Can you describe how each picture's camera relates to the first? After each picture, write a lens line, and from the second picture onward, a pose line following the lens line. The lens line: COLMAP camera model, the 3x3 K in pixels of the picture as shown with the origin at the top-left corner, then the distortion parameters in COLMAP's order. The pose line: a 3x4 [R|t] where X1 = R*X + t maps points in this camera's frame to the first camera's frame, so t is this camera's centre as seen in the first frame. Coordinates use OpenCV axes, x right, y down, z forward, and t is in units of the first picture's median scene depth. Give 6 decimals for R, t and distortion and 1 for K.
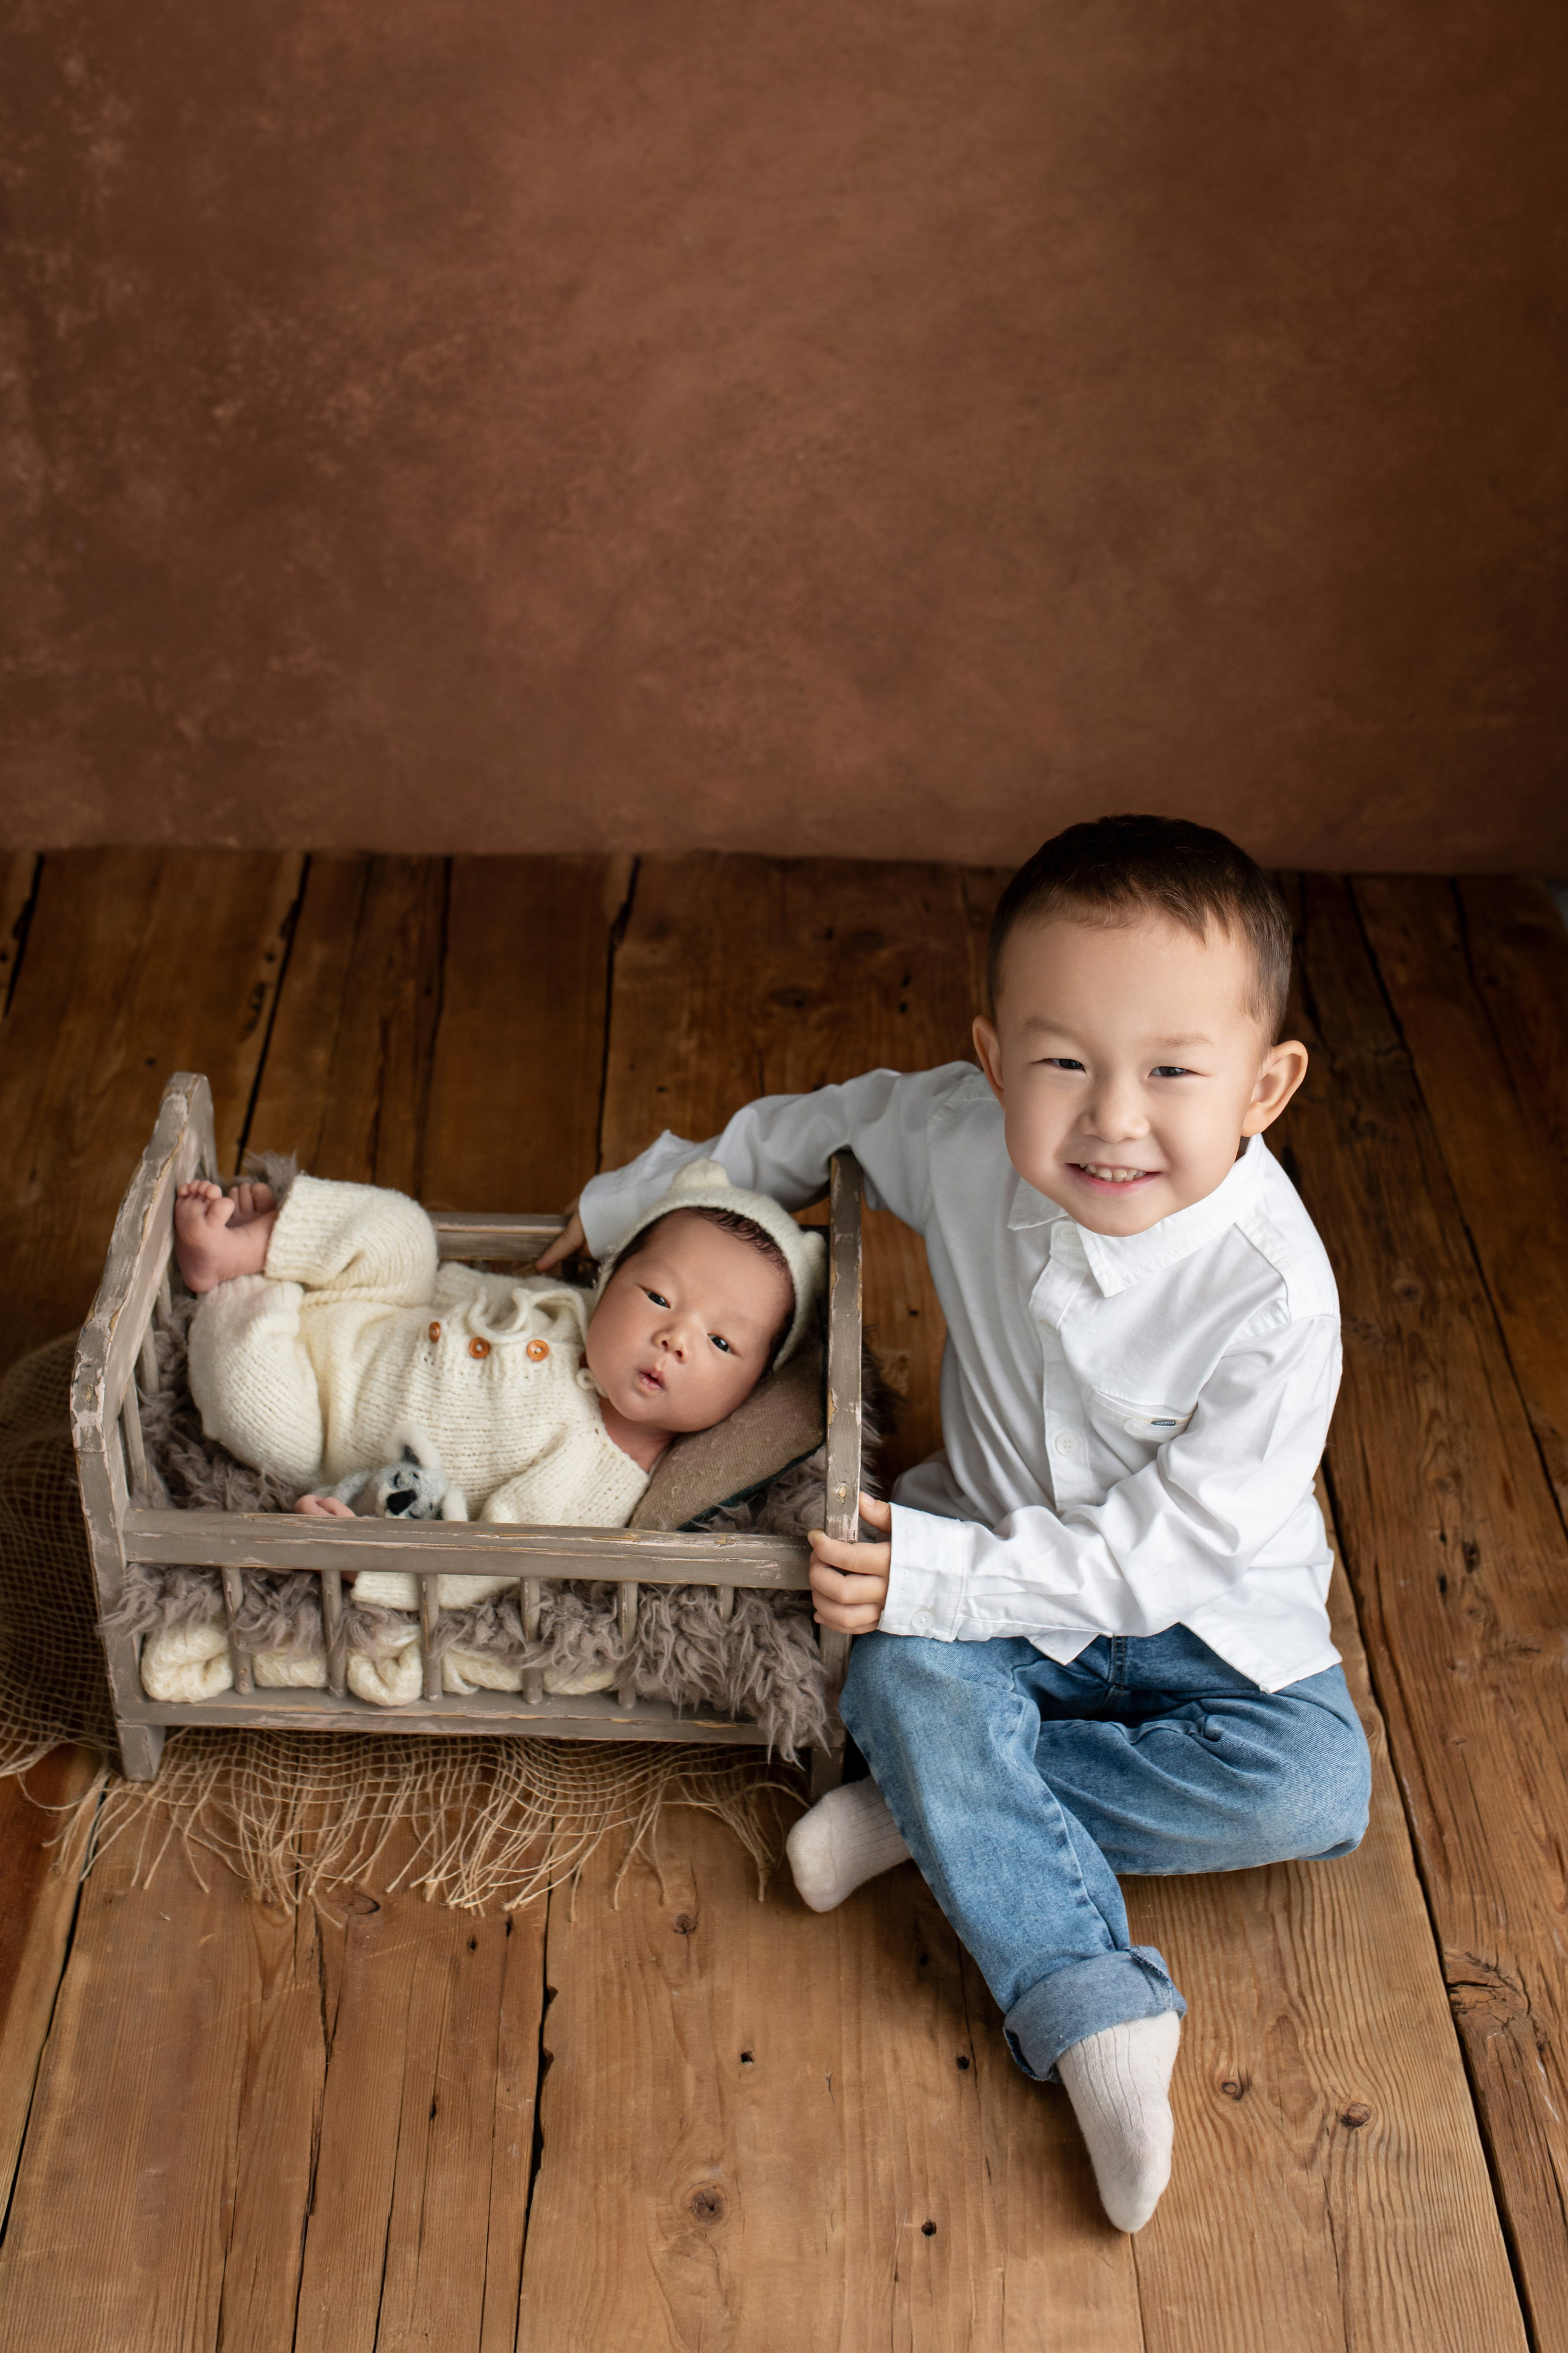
lens RADIAL K [[2694.9, 0, 784.0], [0, 2694.9, 1176.5], [0, 0, 1]] dist [-0.003636, -0.283643]
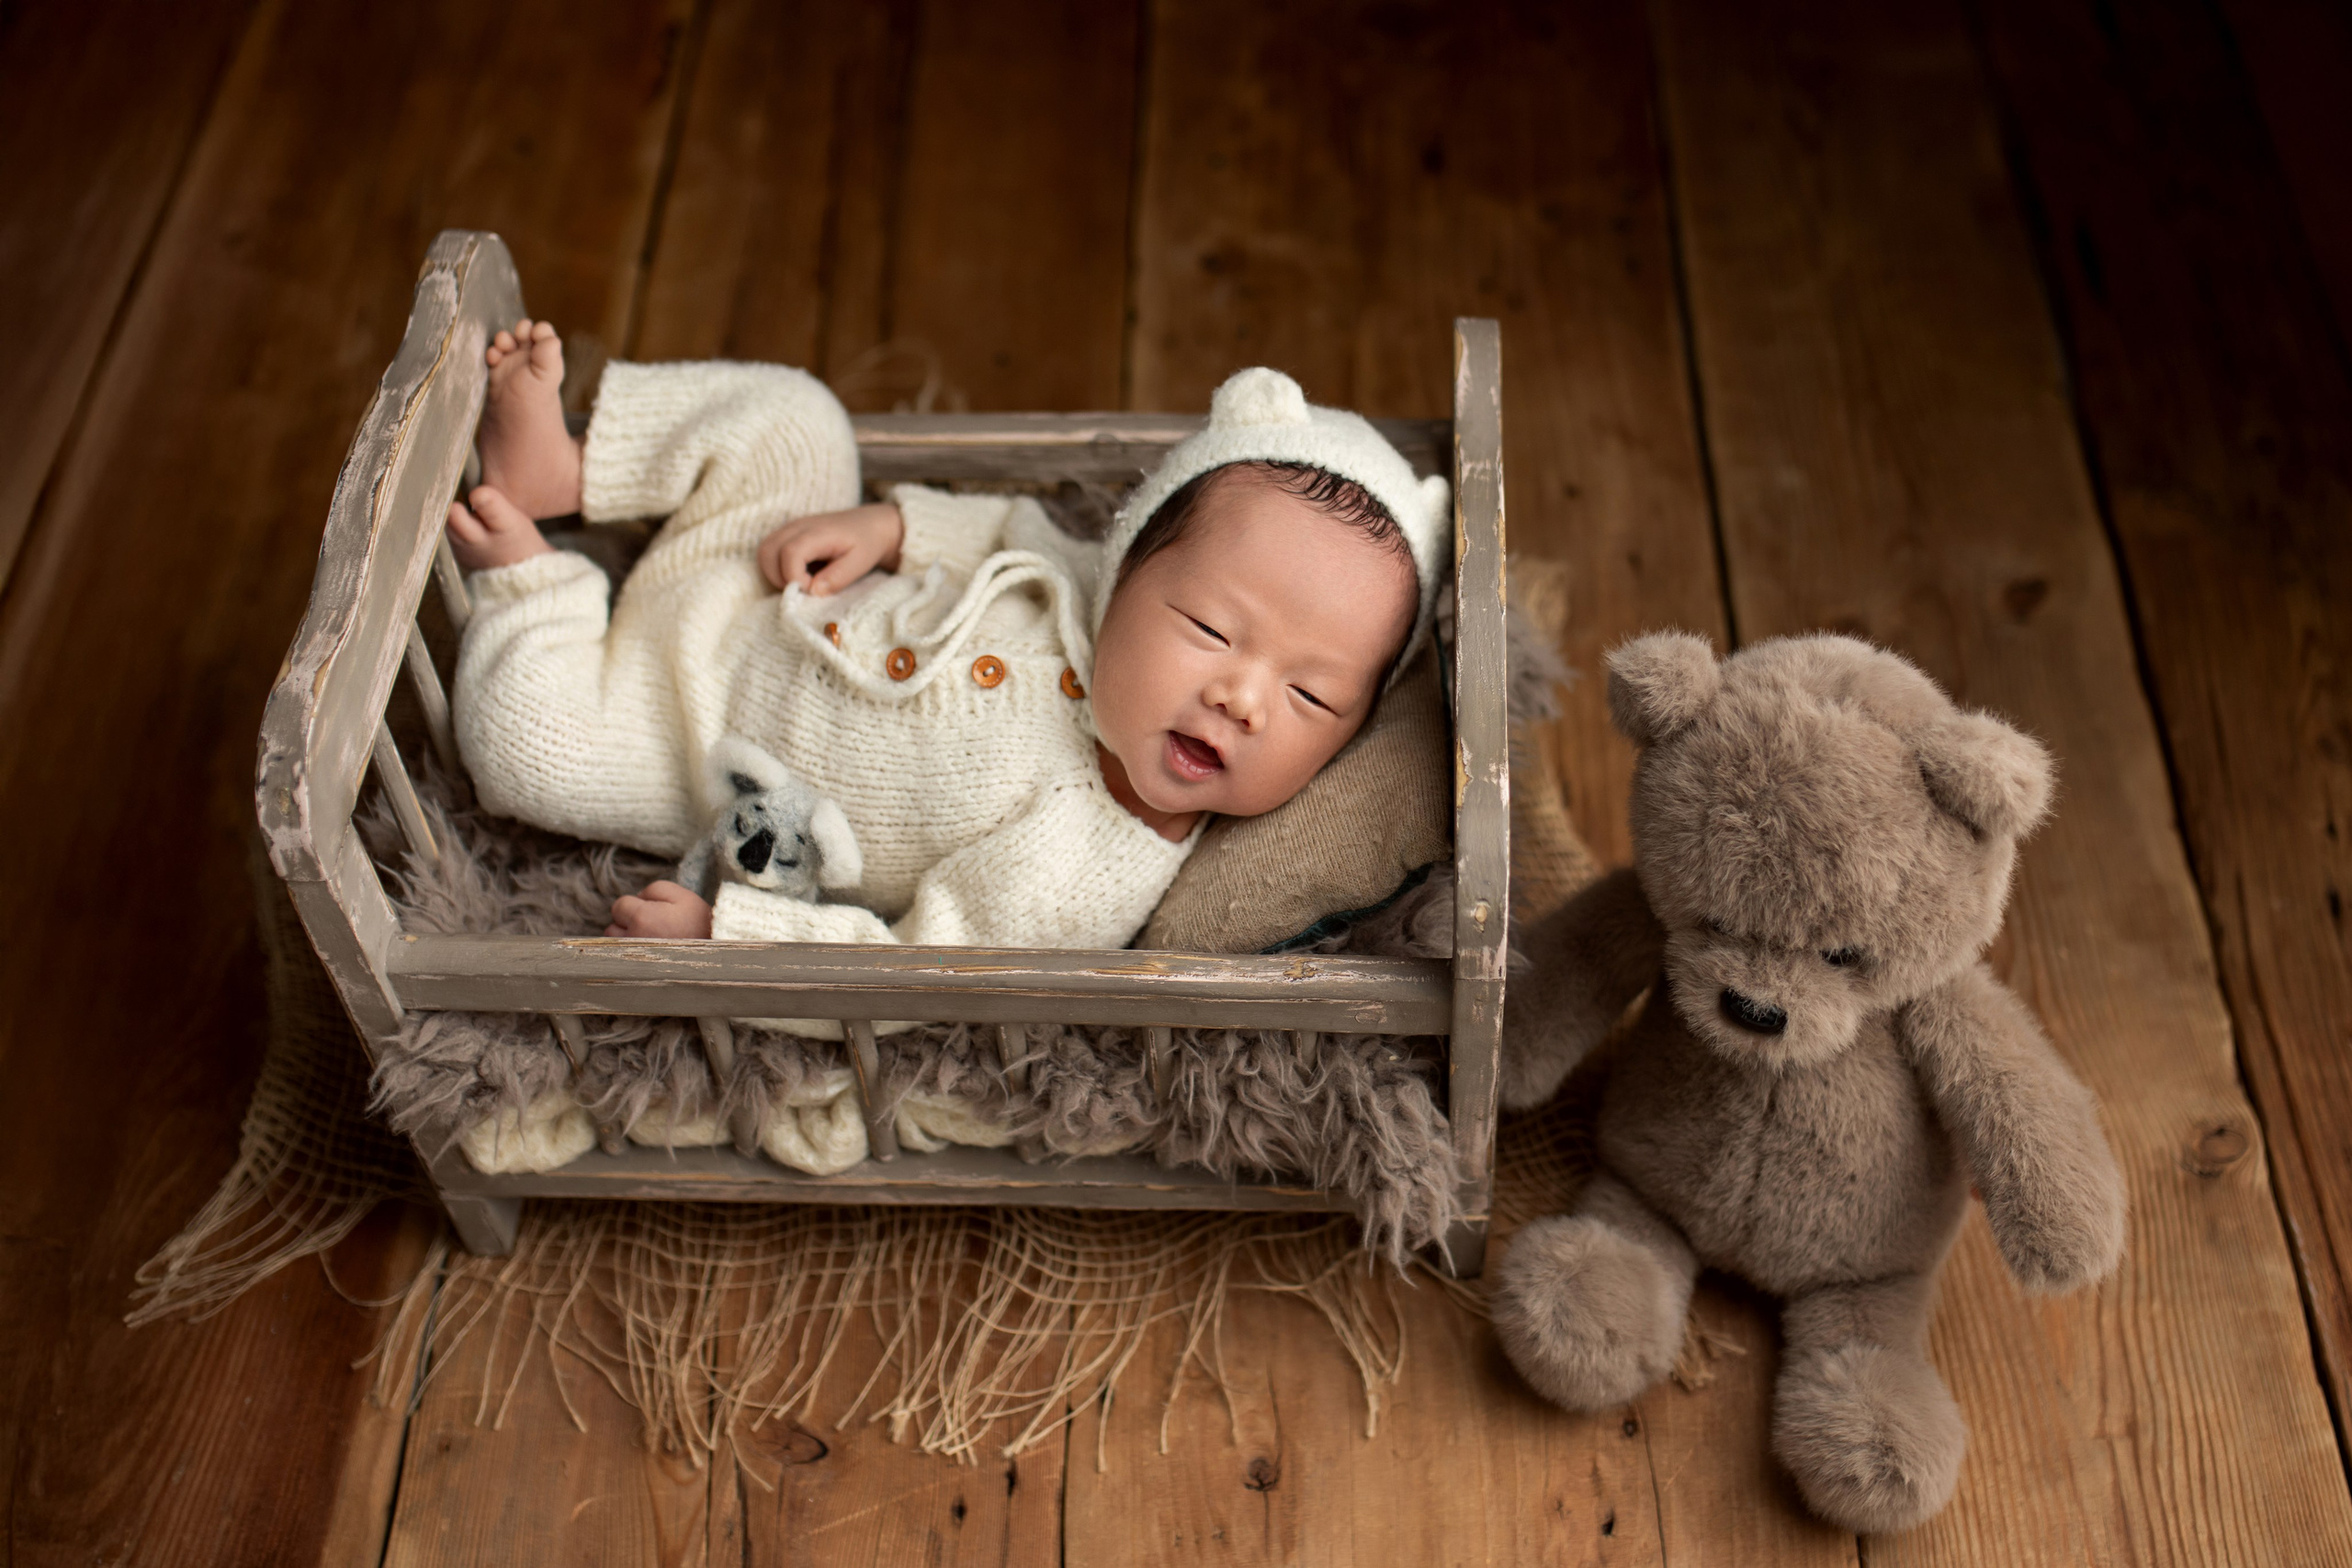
lens RADIAL K [[2693.7, 0, 1344.3], [0, 2693.7, 749.4], [0, 0, 1]] dist [-0.003636, -0.283643]
pose [[0.999384, -0.022262, -0.027112, 0.006945], [0.027917, 0.972702, 0.230371, -0.062378], [0.021243, -0.230986, 0.972725, 0.358899]]
